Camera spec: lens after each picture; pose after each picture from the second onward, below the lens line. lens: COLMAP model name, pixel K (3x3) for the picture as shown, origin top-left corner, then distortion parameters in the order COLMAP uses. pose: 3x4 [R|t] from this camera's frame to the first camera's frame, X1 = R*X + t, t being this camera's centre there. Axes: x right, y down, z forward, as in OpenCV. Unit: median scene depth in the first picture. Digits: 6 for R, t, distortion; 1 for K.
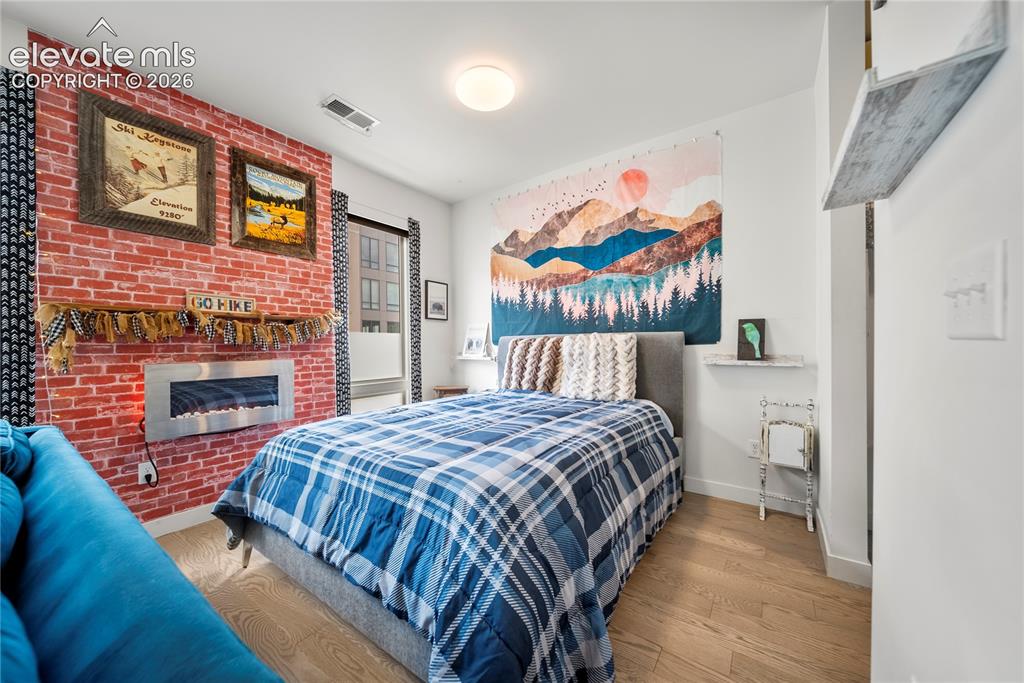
lens RADIAL K [[367.8, 0, 508.2], [0, 367.8, 348.0], [0, 0, 1]] dist [-0.000606, -0.001552]
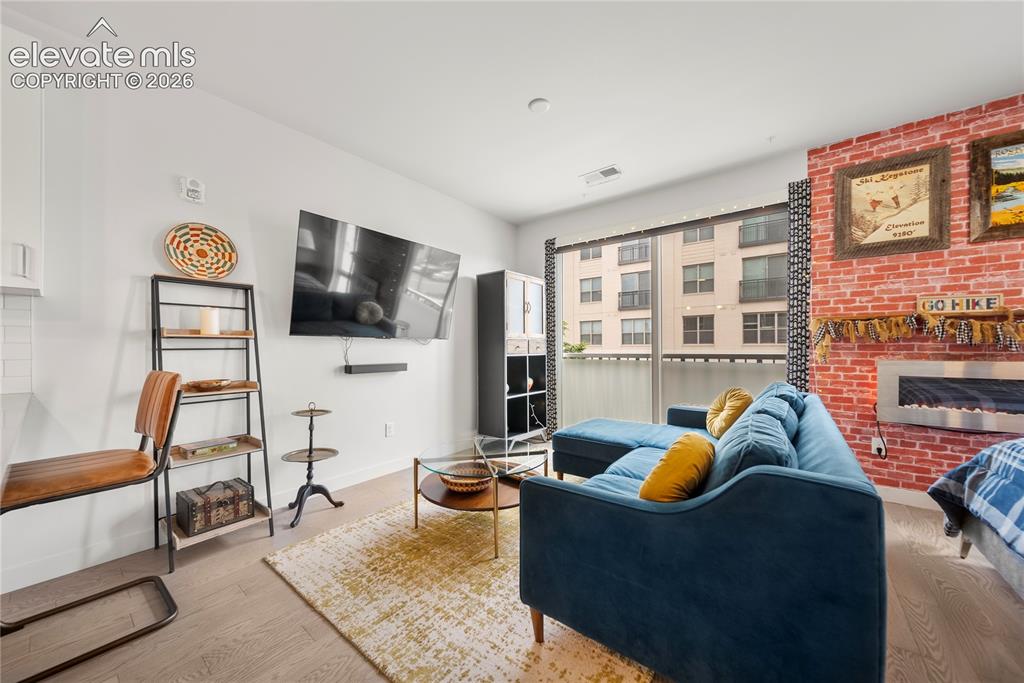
lens RADIAL K [[367.8, 0, 508.2], [0, 367.8, 348.0], [0, 0, 1]] dist [-0.000606, -0.001552]
pose [[-0.039457, 0.010658, -0.999164, 0.320462], [-0.006691, 0.999918, 0.010930, -0.001892], [0.999199, 0.007116, -0.039382, -0.222910]]
